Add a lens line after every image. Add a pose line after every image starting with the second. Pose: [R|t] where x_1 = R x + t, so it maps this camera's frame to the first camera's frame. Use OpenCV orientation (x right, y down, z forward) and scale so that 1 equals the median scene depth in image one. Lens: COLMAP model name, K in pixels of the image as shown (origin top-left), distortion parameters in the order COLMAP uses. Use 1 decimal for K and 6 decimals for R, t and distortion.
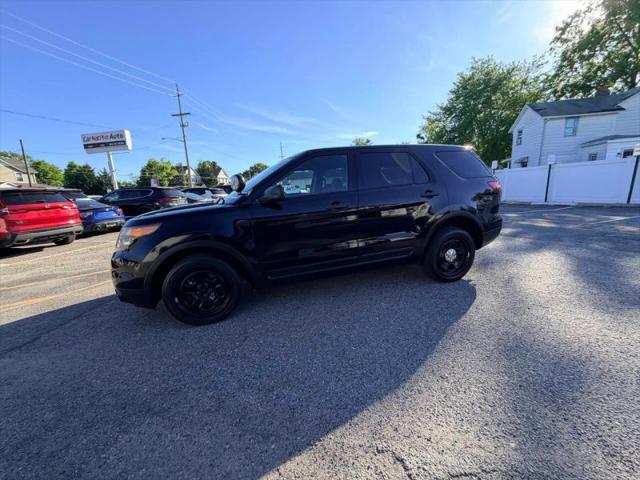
lens RADIAL K [[253.8, 0, 319.0], [0, 253.8, 242.2], [0, 0, 1]] dist [0.000084, -0.000104]
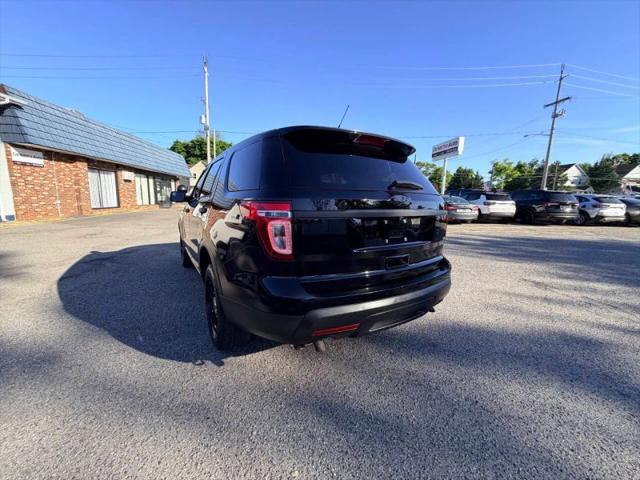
lens RADIAL K [[253.8, 0, 317.9], [0, 253.8, 241.8], [0, 0, 1]] dist [0.000084, -0.000104]
pose [[0.285347, 0.217768, -0.933357, 0.172308], [-0.224043, 0.962019, 0.155961, -0.039682], [0.931870, 0.164609, 0.323298, 0.146415]]
